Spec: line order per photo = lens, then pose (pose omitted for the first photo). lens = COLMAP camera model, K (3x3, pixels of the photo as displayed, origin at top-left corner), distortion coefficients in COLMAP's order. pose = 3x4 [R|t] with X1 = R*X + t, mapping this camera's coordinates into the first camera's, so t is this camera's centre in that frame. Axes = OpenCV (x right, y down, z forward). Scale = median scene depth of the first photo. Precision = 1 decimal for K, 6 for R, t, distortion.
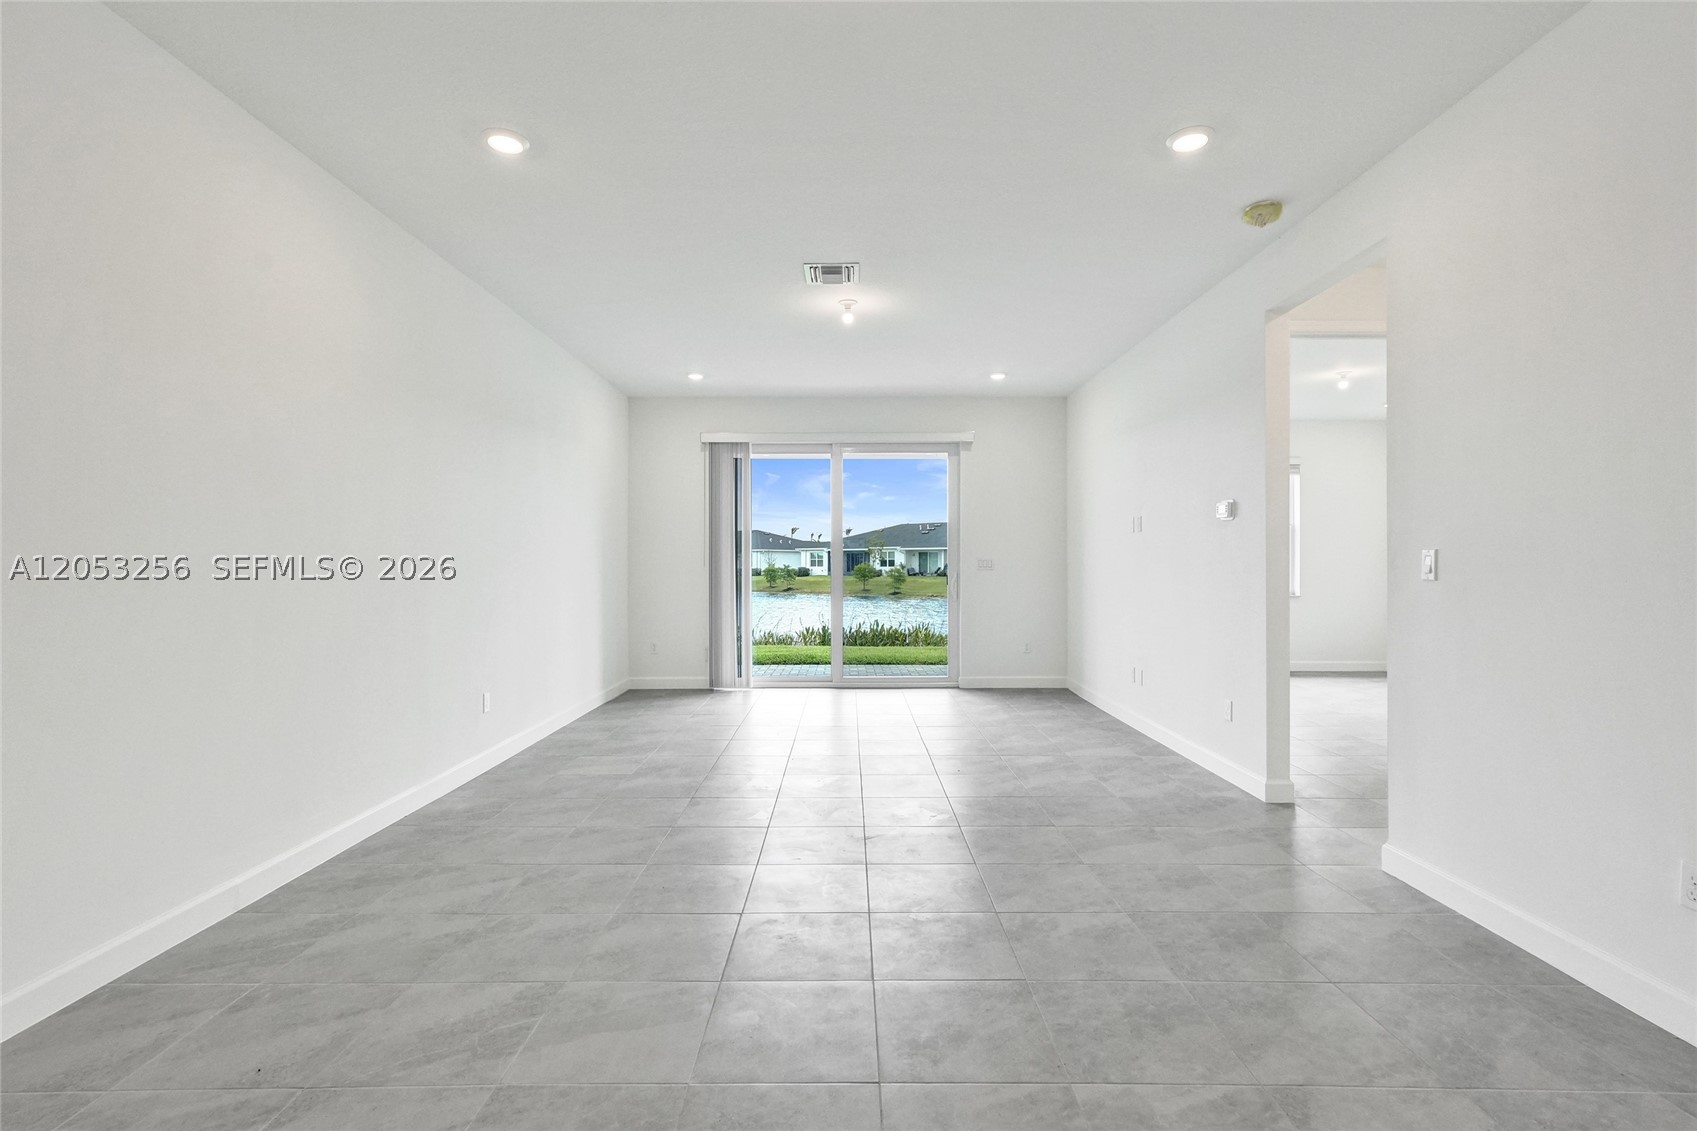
lens RADIAL K [[769.3, 0, 821.2], [0, 769.3, 560.0], [0, 0, 1]] dist [-0.002020, 0.003772]
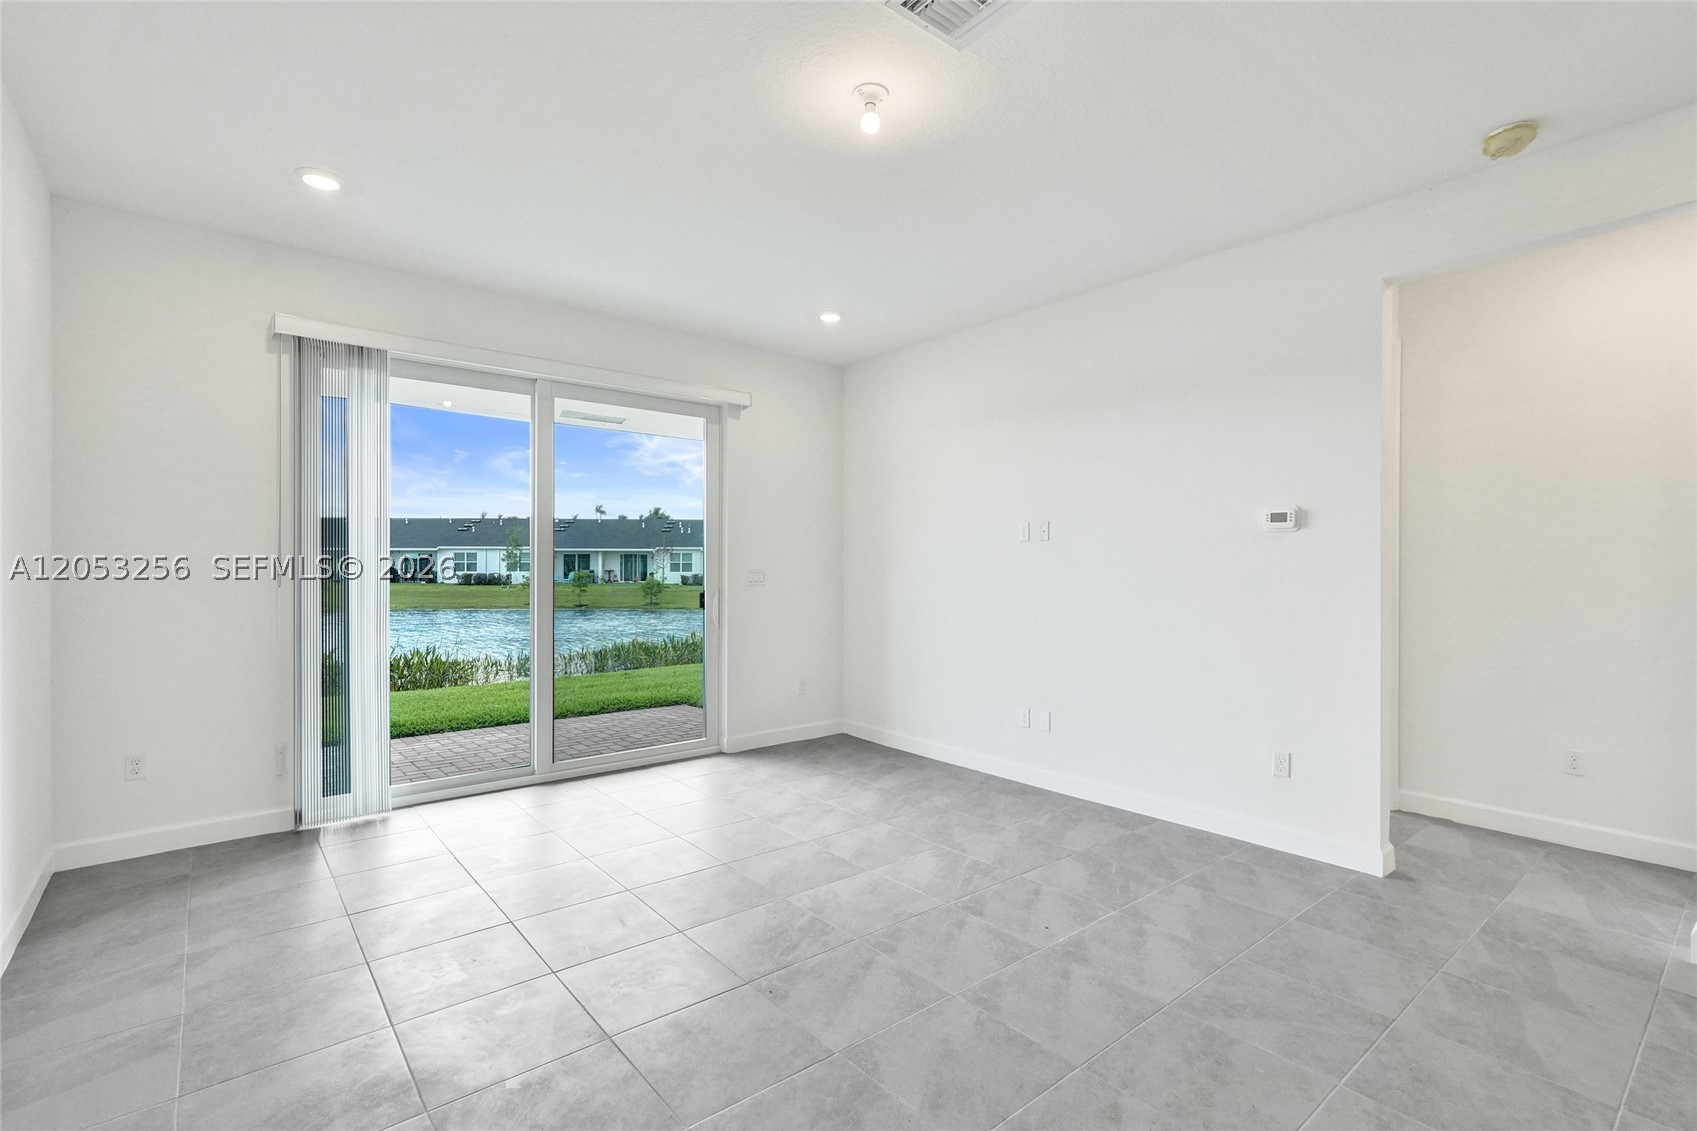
lens RADIAL K [[769.3, 0, 805.5], [0, 769.3, 559.7], [0, 0, 1]] dist [-0.002020, 0.003772]
pose [[0.755252, 0.009777, 0.655361, -0.225925], [-0.006787, 0.999952, -0.007096, -0.006516], [-0.655399, 0.000911, 0.755282, 0.417005]]
